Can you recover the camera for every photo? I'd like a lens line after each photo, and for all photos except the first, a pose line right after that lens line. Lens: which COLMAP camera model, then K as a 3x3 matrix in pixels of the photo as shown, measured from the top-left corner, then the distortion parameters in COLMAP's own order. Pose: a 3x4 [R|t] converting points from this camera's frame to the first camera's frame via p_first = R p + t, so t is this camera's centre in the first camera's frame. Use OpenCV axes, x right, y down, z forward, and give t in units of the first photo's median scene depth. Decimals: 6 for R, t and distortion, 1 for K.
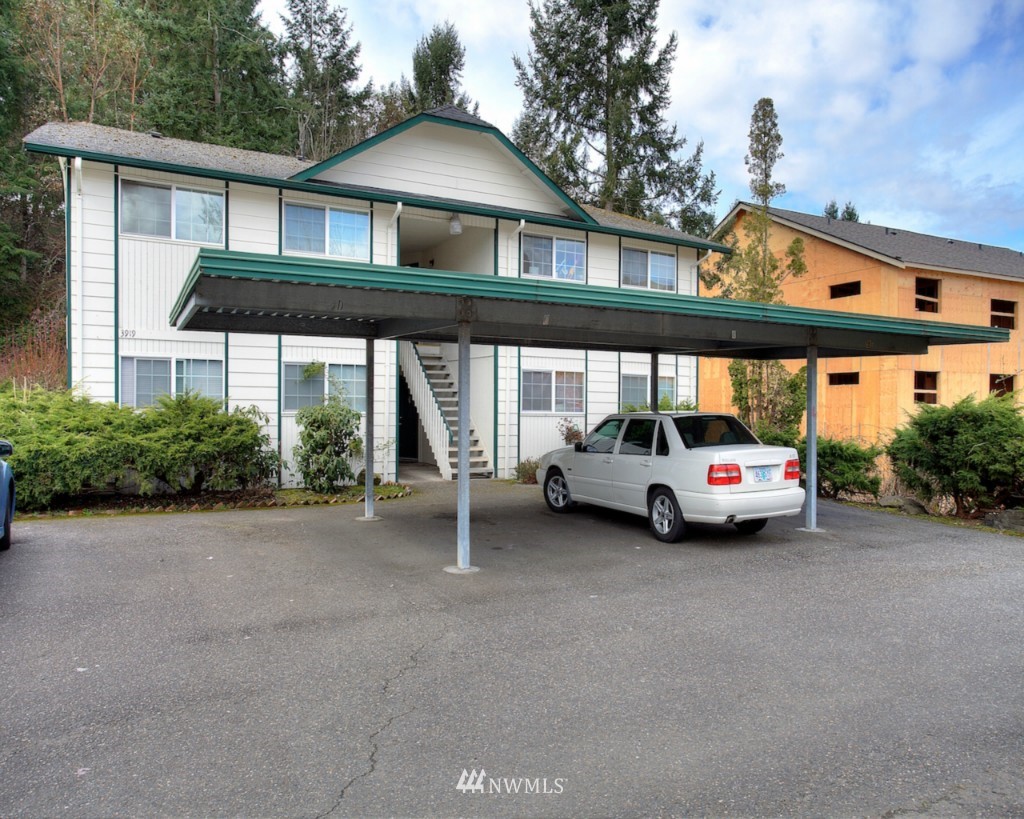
lens RADIAL K [[735.7, 0, 533.3], [0, 735.7, 410.5], [0, 0, 1]] dist [-0.037446, 0.036673]
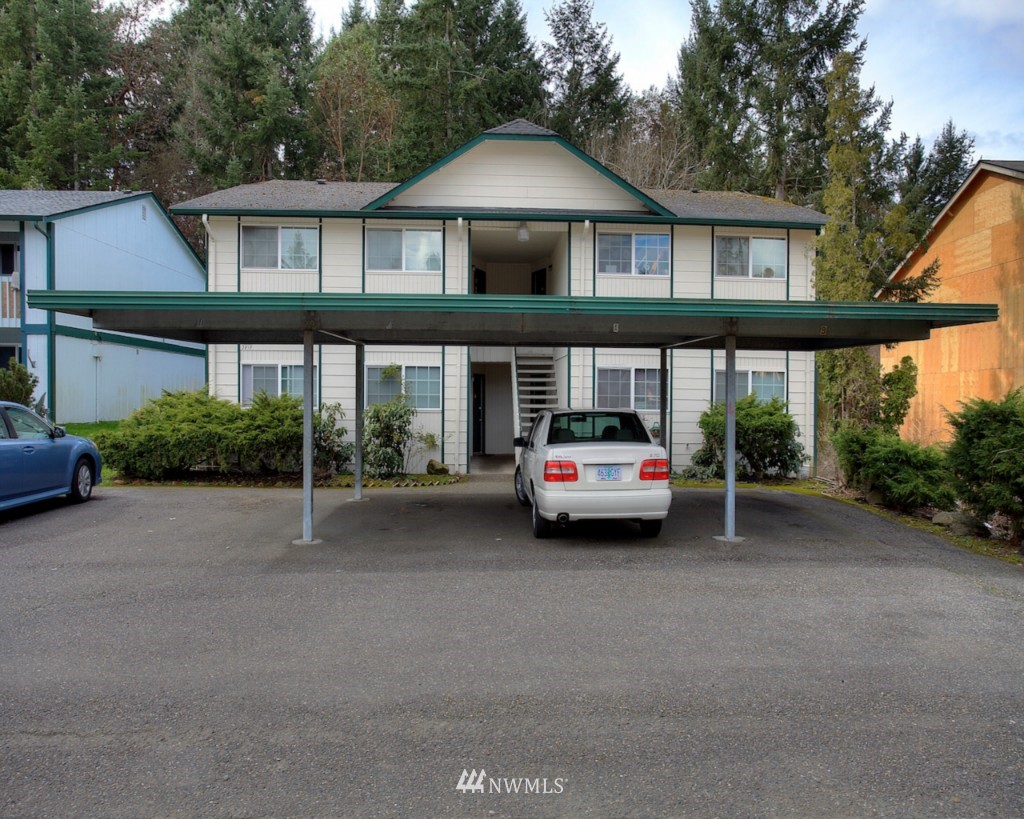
lens RADIAL K [[735.7, 0, 533.3], [0, 735.7, 410.5], [0, 0, 1]] dist [-0.037446, 0.036673]
pose [[0.902103, 0.003455, -0.431506, 0.405477], [-0.002991, 0.999994, 0.001754, 0.002331], [0.431510, -0.000292, 0.902108, 0.056332]]
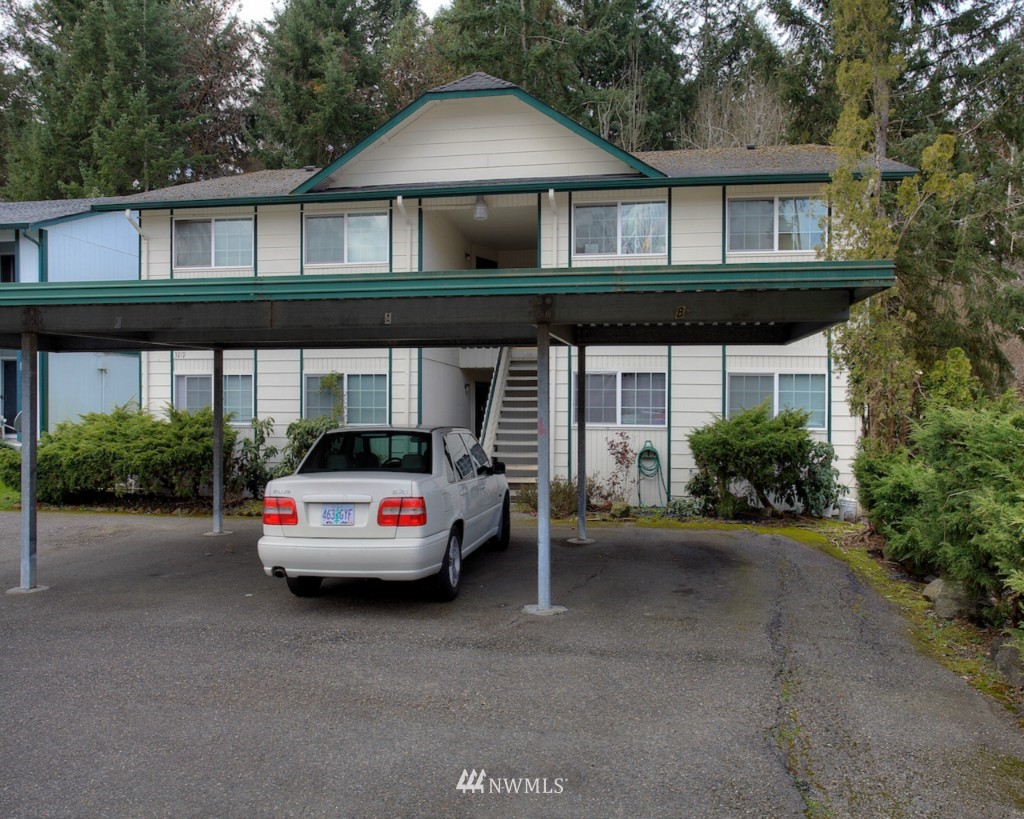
lens RADIAL K [[813.4, 0, 536.8], [0, 813.4, 410.4], [0, 0, 1]] dist [-0.011860, 0.013381]
pose [[0.784515, -0.008016, -0.620058, 0.602461], [-0.000082, 0.999915, -0.013030, -0.002145], [0.620110, 0.010274, 0.784448, 0.319588]]
